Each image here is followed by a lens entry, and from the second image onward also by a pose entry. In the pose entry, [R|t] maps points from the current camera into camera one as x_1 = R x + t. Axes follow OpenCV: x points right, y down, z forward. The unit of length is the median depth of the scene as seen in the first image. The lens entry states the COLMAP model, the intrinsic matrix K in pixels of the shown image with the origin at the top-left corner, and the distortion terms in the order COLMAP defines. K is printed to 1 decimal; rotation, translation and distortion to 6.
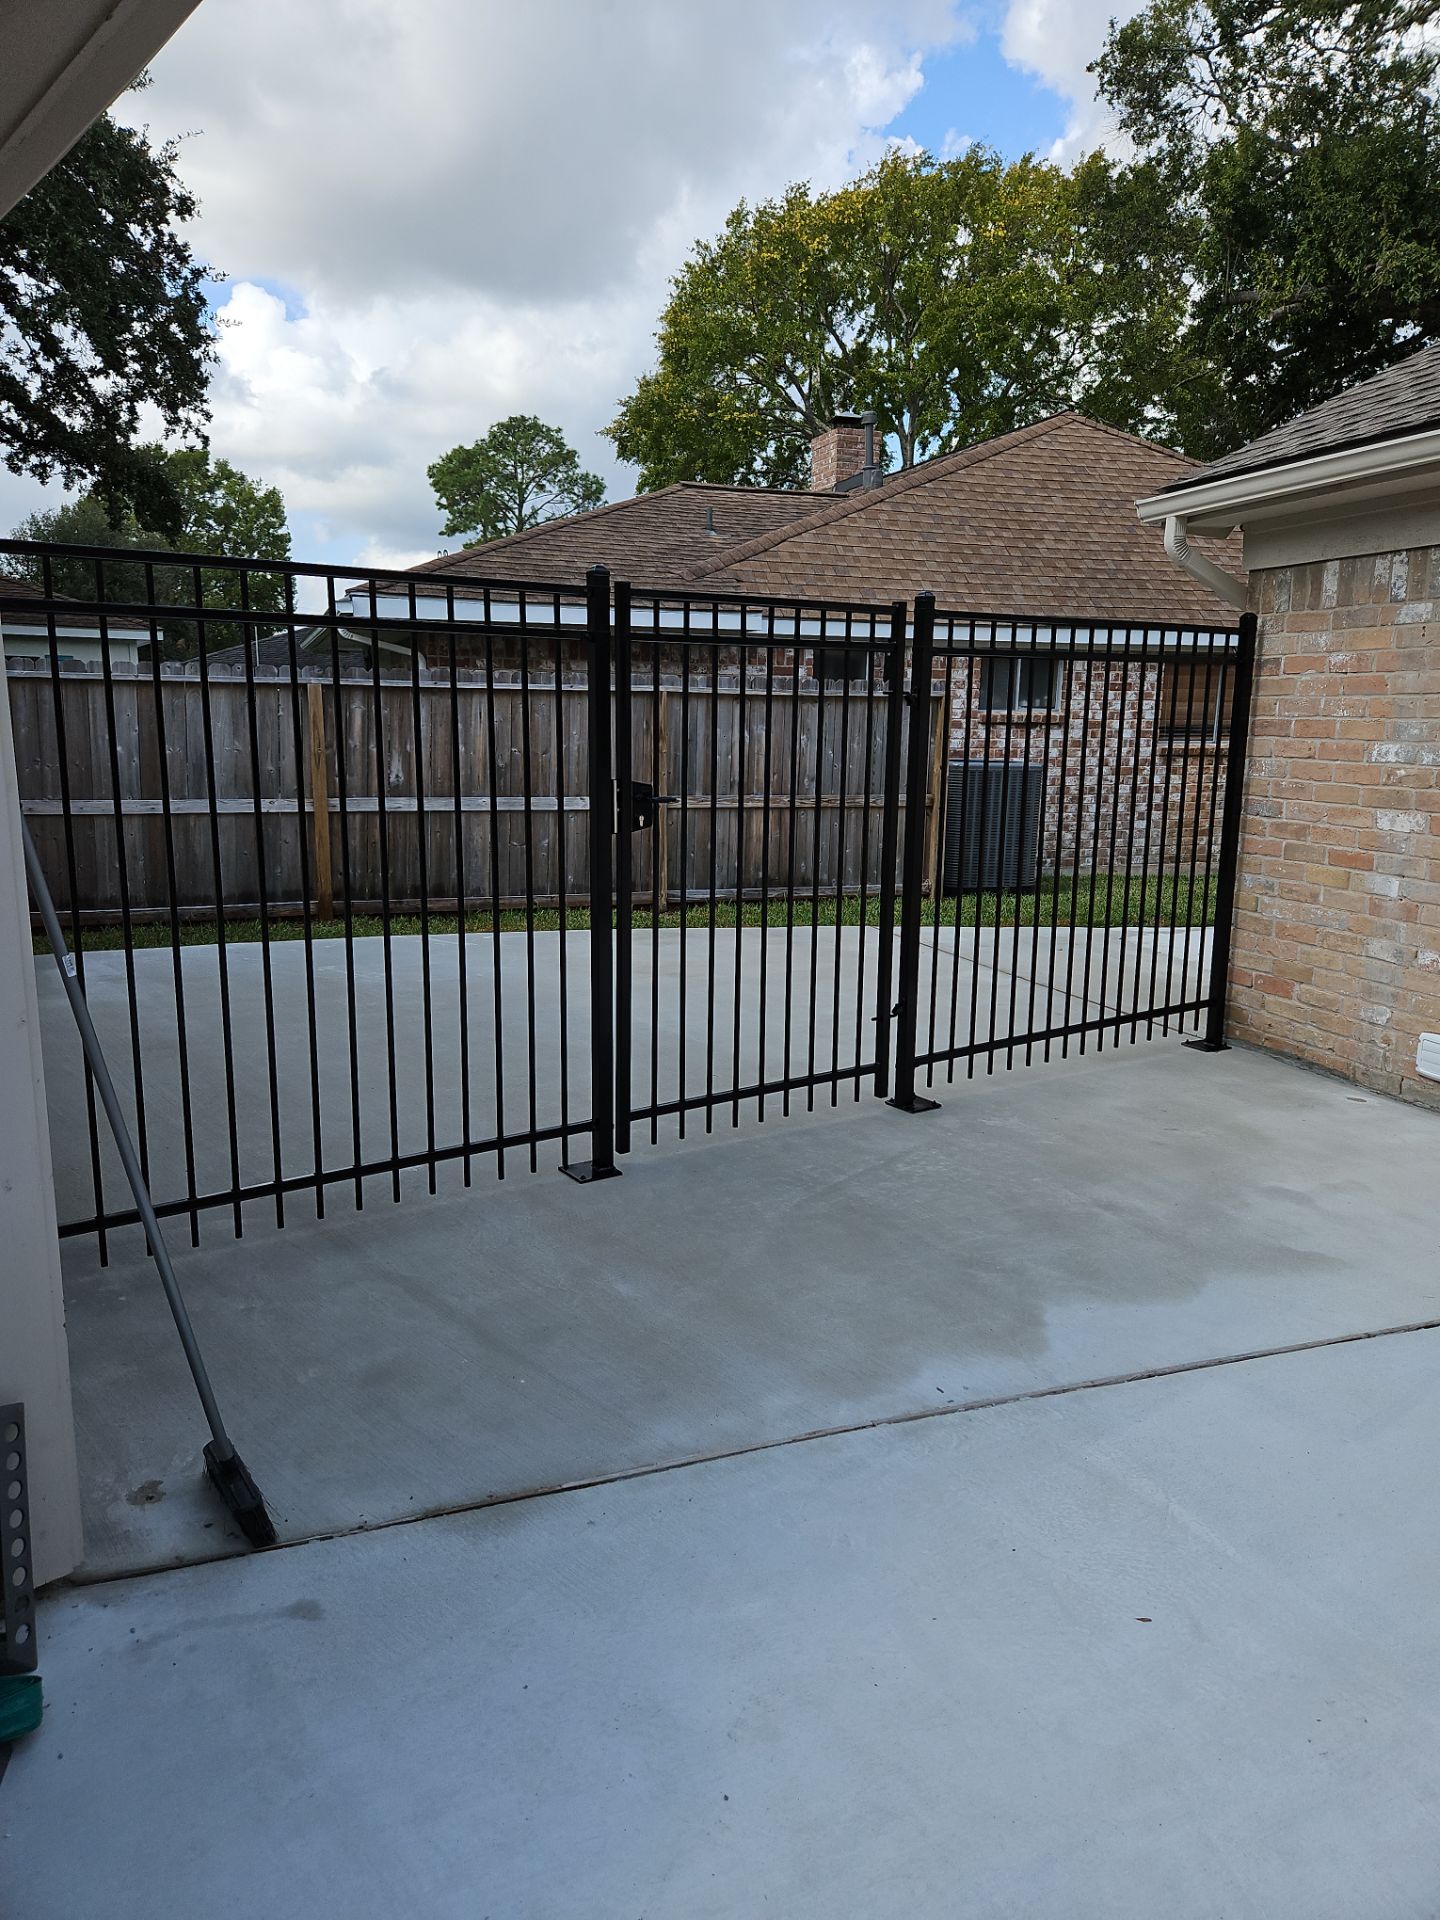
lens RADIAL K [[1278.2, 0, 713.9], [0, 1278.2, 953.7], [0, 0, 1]] dist [0.073310, -0.063556]
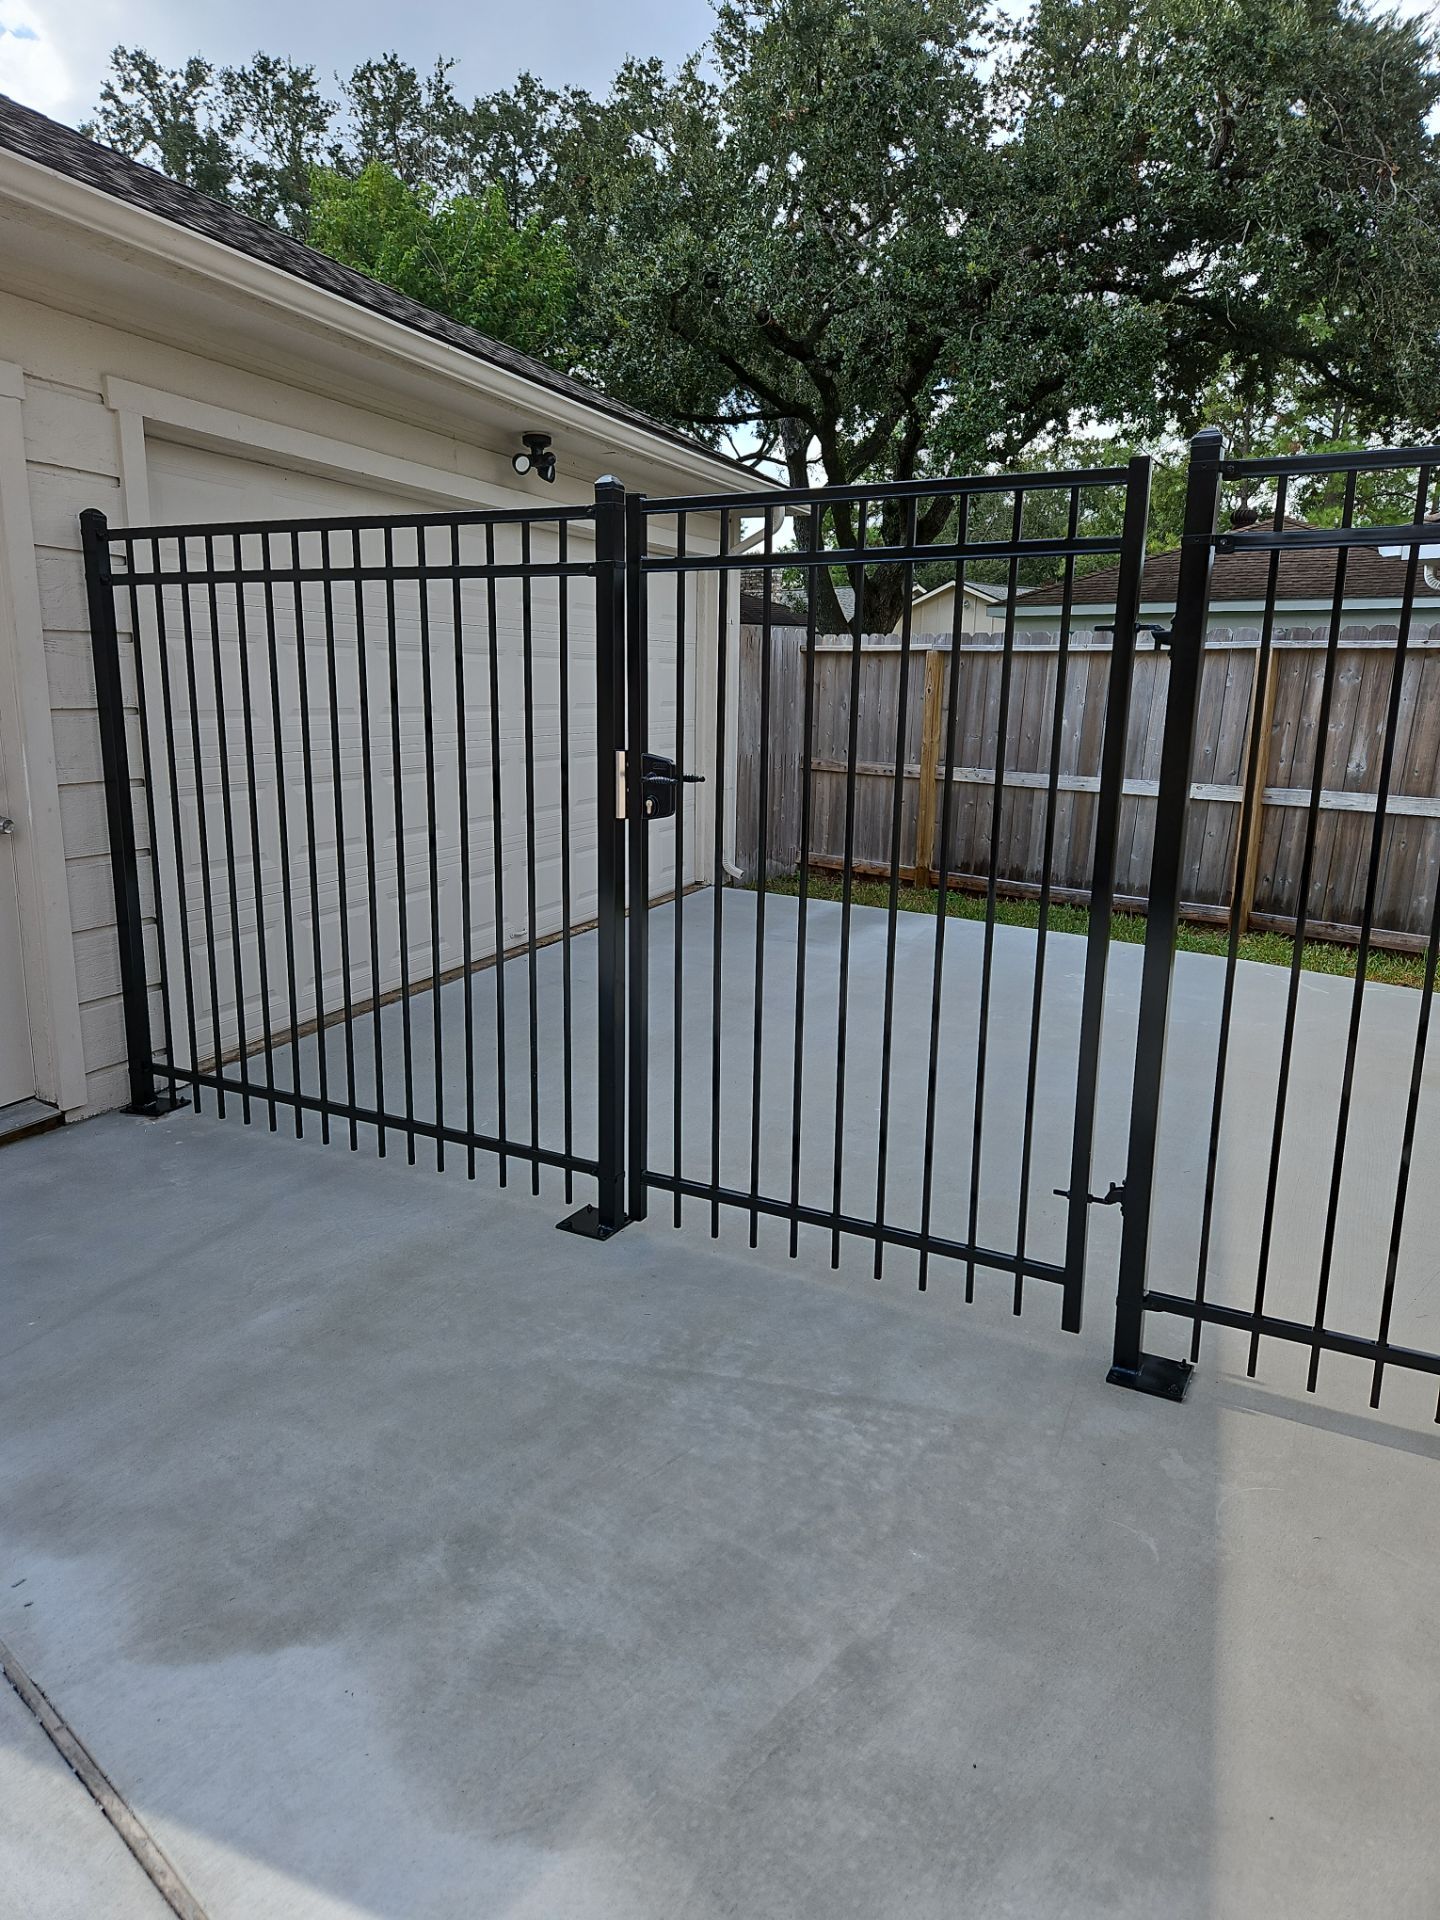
lens RADIAL K [[1292.3, 0, 696.8], [0, 1292.3, 948.2], [0, 0, 1]] dist [0.083093, -0.074168]
pose [[0.440848, 0.180177, -0.879312, 0.511942], [-0.175185, 0.978077, 0.112585, -0.088008], [0.880320, 0.104409, 0.462747, 0.524448]]
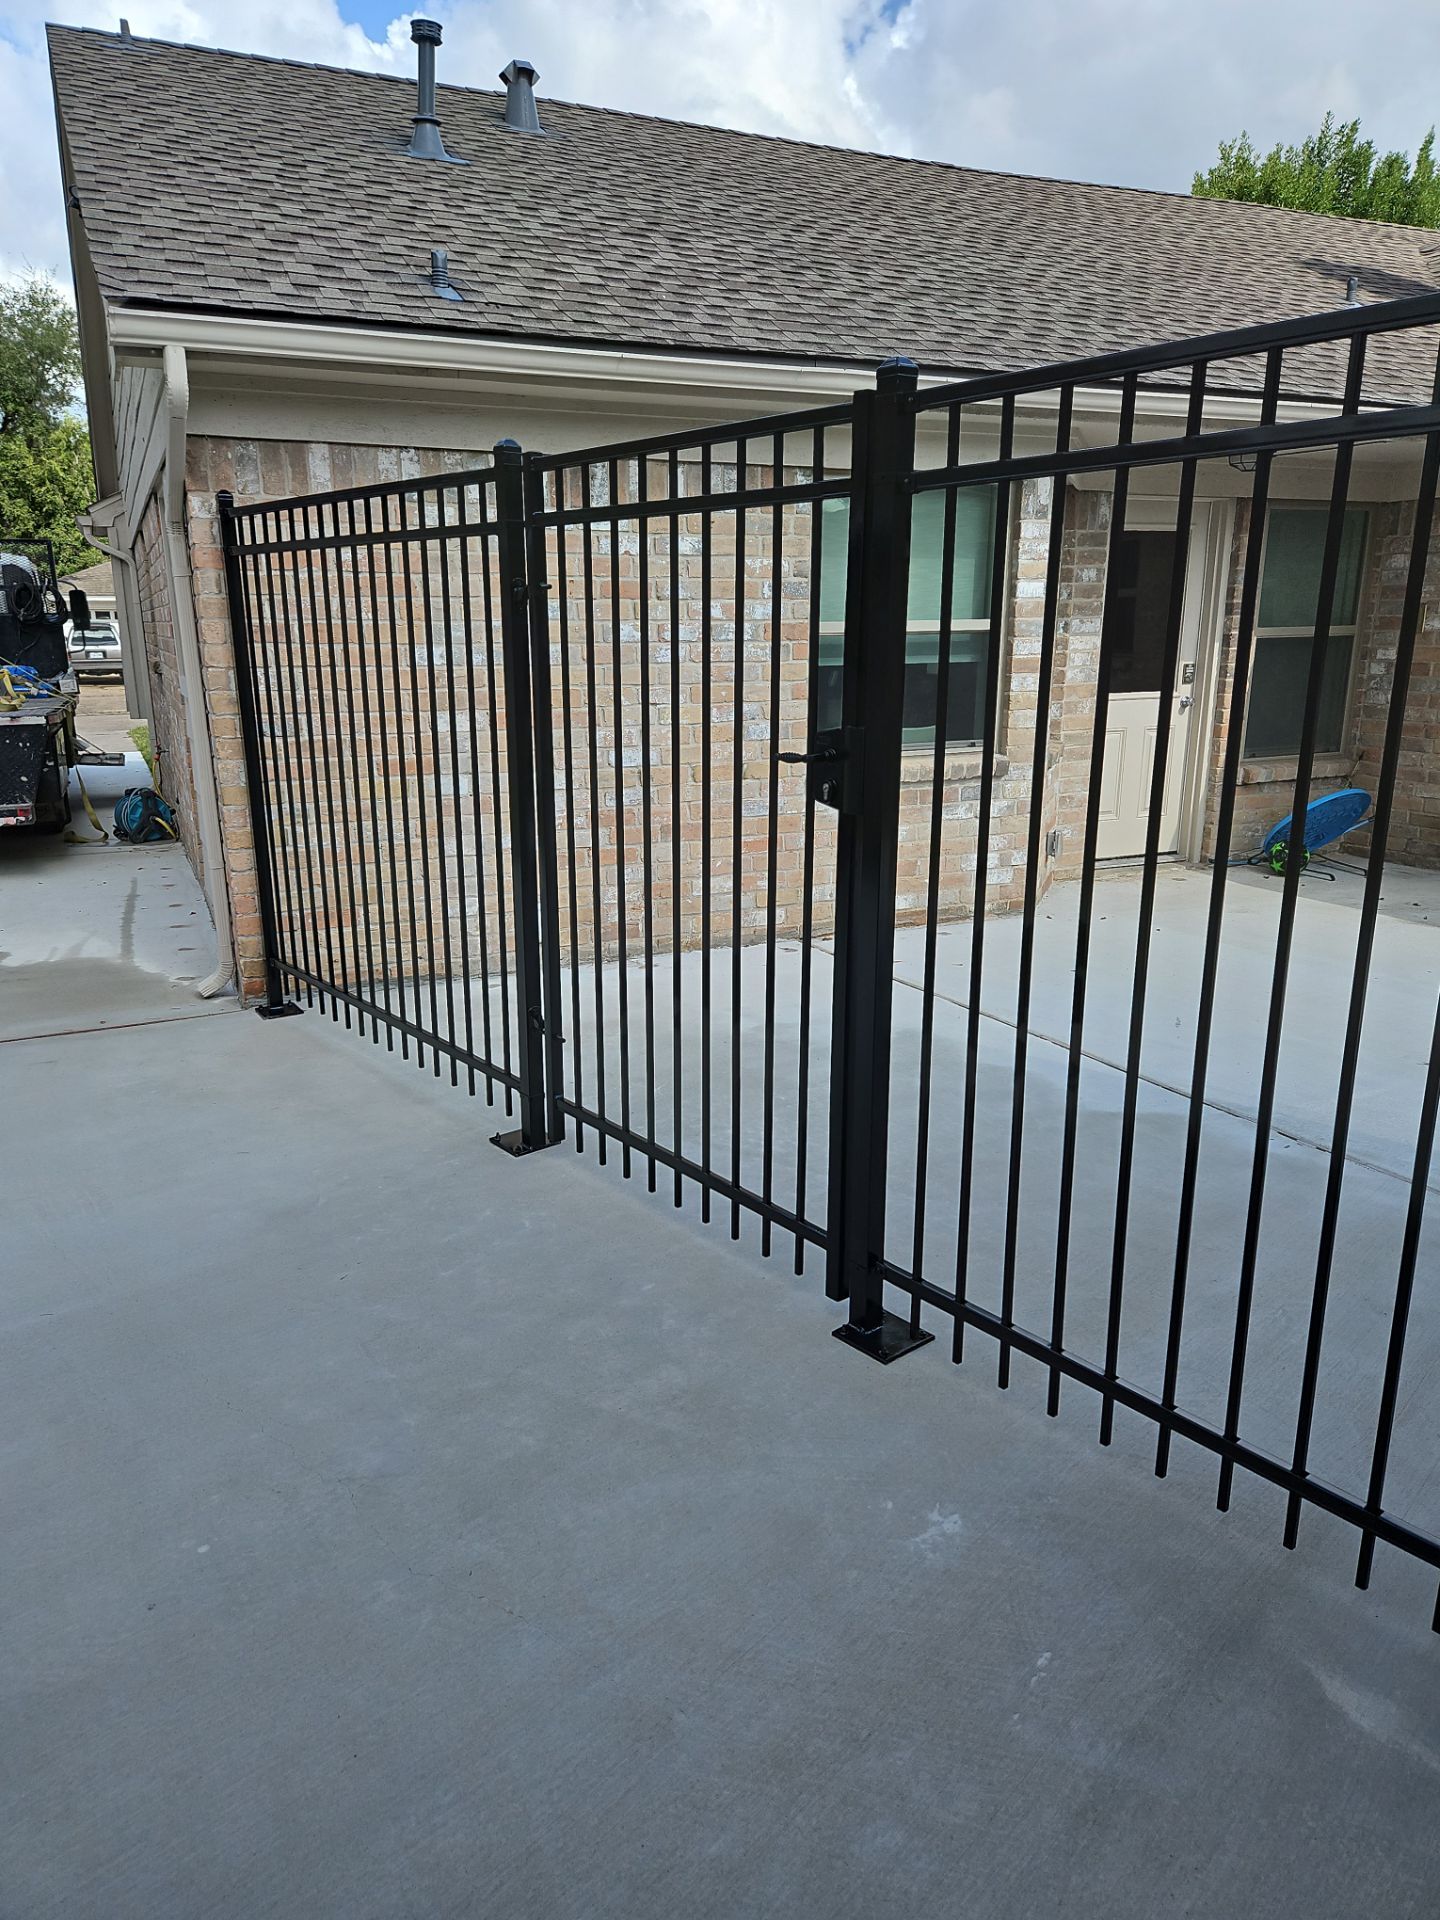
lens RADIAL K [[1313.5, 0, 699.6], [0, 1313.5, 969.0], [0, 0, 1]] dist [0.086773, -0.069401]
pose [[-0.081362, -0.265326, 0.960720, -0.553253], [0.191612, 0.941771, 0.276321, -0.168116], [-0.978093, 0.206568, -0.025785, 0.863416]]
